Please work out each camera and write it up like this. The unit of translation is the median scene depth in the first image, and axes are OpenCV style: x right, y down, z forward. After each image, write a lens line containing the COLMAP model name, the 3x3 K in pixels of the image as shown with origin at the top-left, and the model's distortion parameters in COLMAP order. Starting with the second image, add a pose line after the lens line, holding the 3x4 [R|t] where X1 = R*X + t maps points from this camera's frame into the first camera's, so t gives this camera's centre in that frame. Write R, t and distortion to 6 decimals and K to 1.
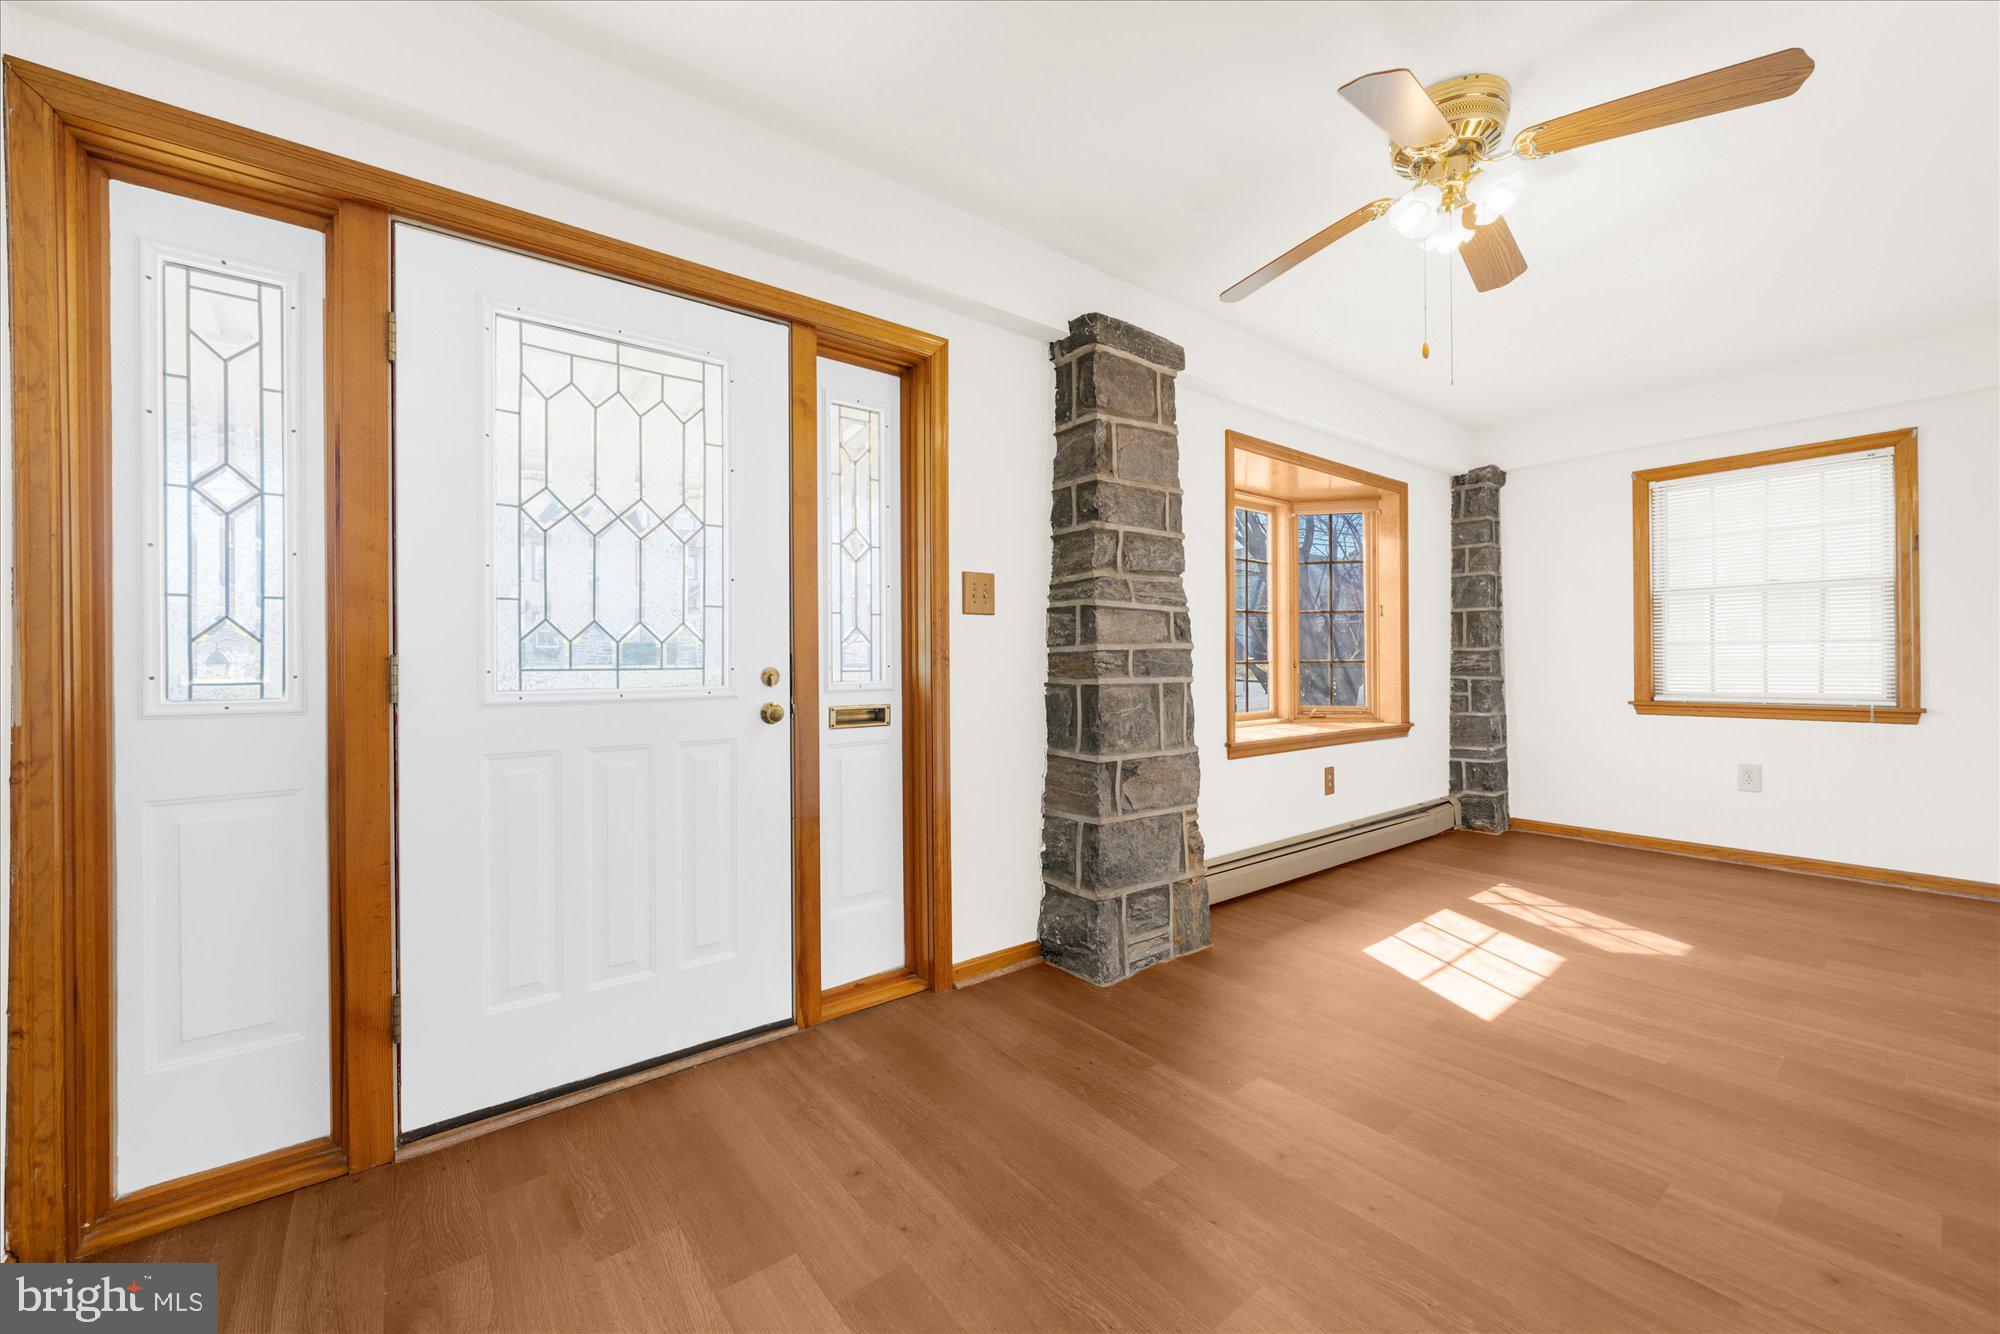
lens RADIAL K [[772.8, 0, 981.4], [0, 772.8, 665.1], [0, 0, 1]] dist [0.001972, -0.000416]
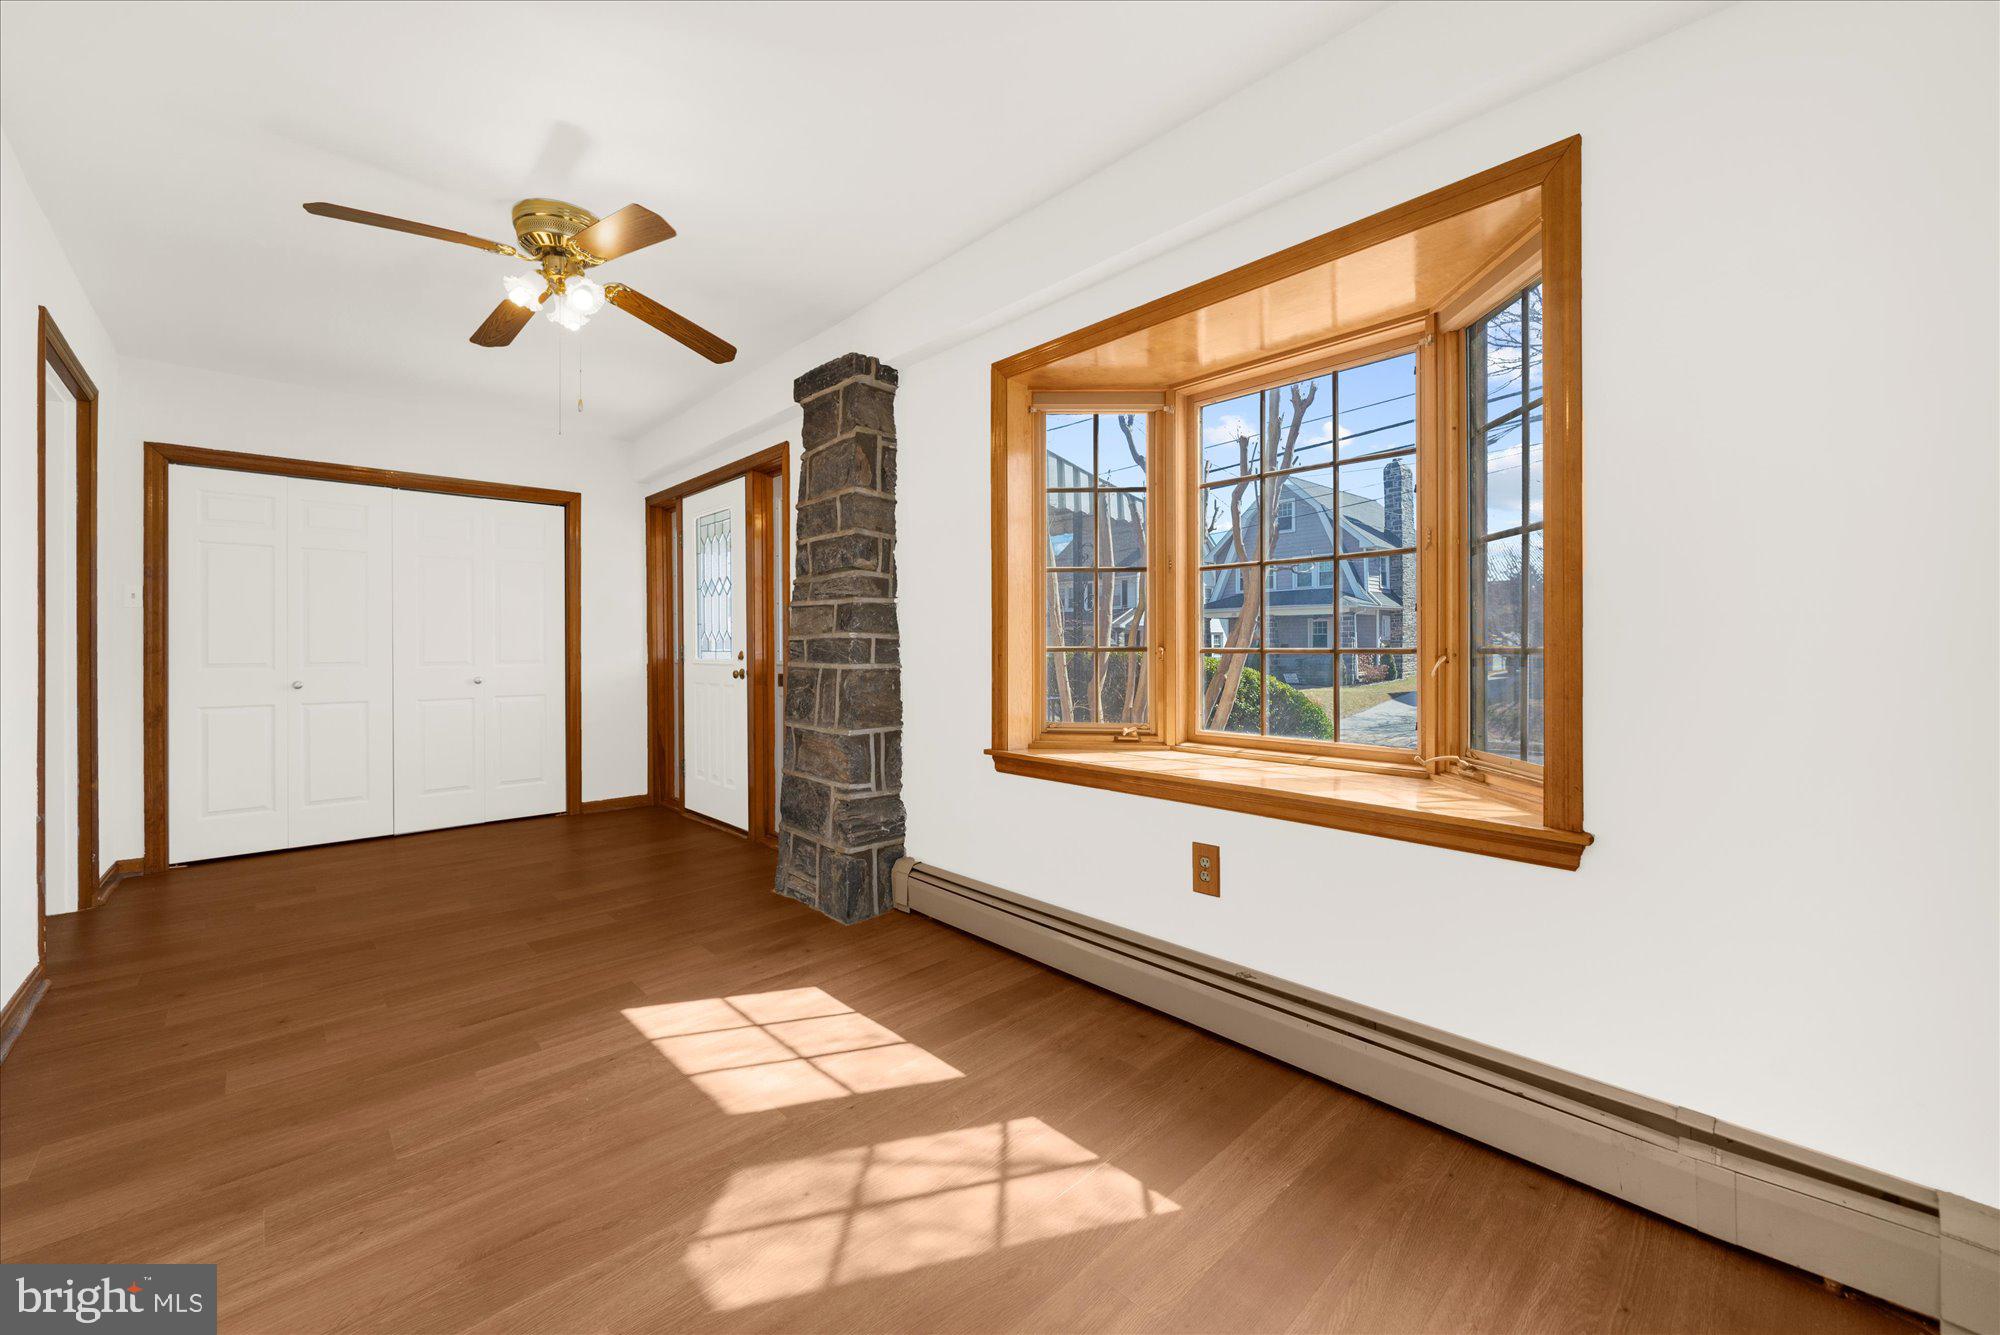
lens RADIAL K [[772.8, 0, 990.4], [0, 772.8, 651.3], [0, 0, 1]] dist [0.001972, -0.000416]
pose [[0.098246, 0.010554, -0.995106, 1.388757], [-0.001176, 0.999944, 0.010489, -0.014128], [0.995161, 0.000140, 0.098253, 1.128717]]
